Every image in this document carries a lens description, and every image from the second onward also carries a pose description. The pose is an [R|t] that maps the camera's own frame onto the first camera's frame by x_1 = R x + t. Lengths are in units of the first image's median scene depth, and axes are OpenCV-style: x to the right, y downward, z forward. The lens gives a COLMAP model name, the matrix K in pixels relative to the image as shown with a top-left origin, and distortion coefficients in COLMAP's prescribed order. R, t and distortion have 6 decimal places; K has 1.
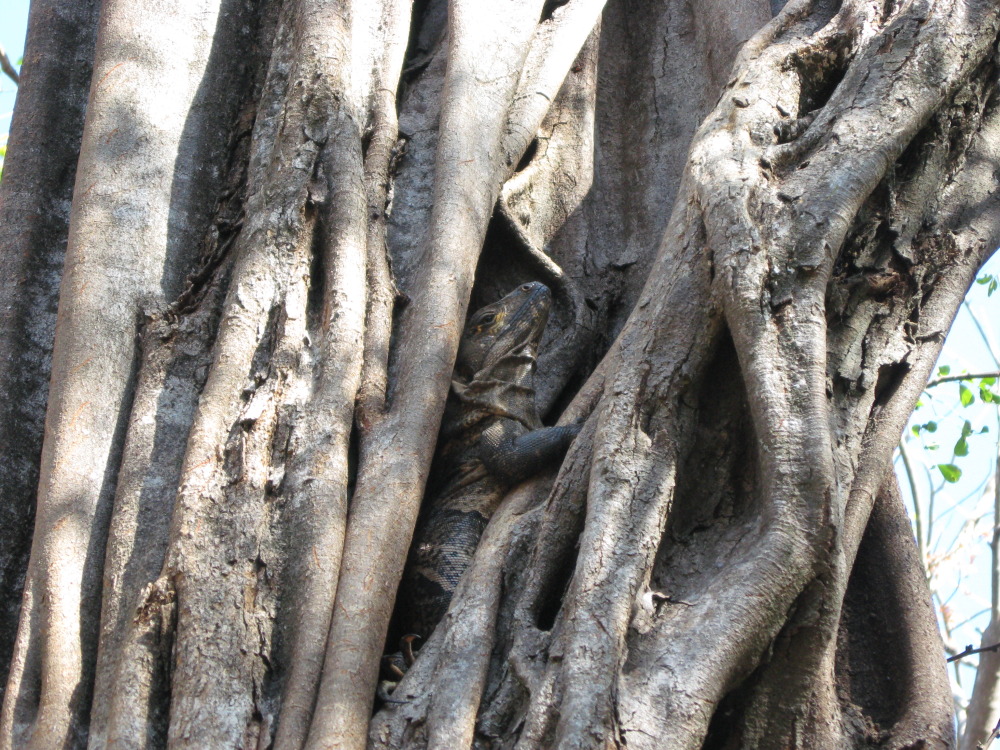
lens RADIAL K [[3867.4, 0, 500.0], [0, 3867.4, 375.0], [0, 0, 1]] dist [0.002503, -2.040637]
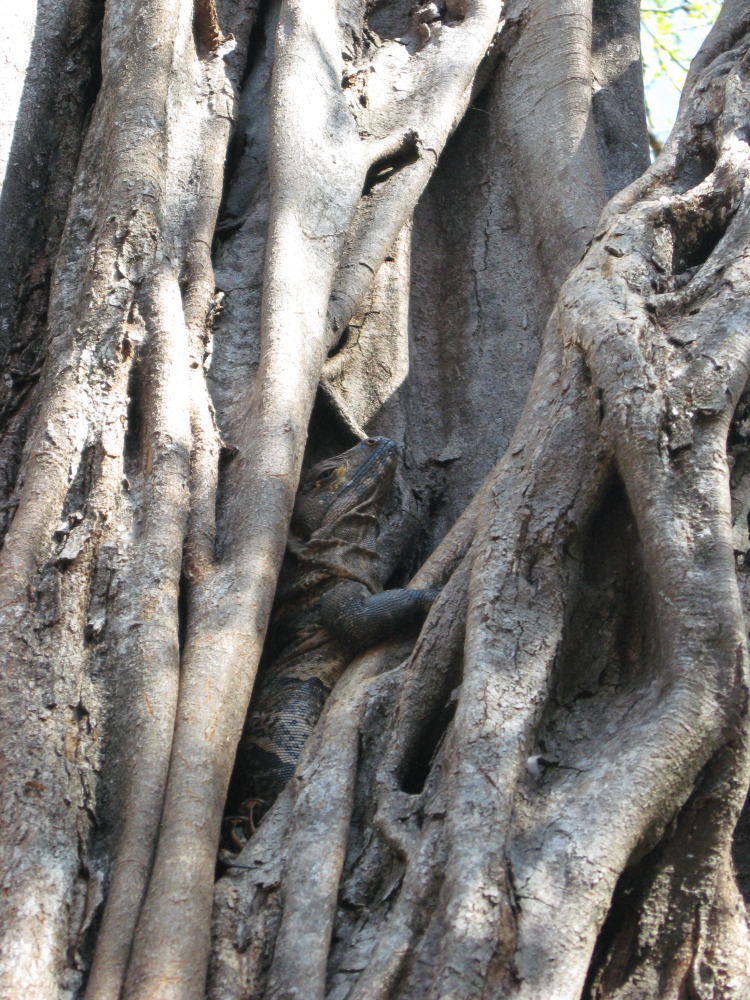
lens RADIAL K [[3867.4, 0, 375.0], [0, 3867.4, 500.0], [0, 0, 1]] dist [0.002503, -2.040637]
pose [[0.995546, 0.046501, 0.082005, -0.068559], [-0.038341, 0.994406, -0.098421, 0.082851], [-0.086123, 0.094838, 0.991760, 0.128842]]
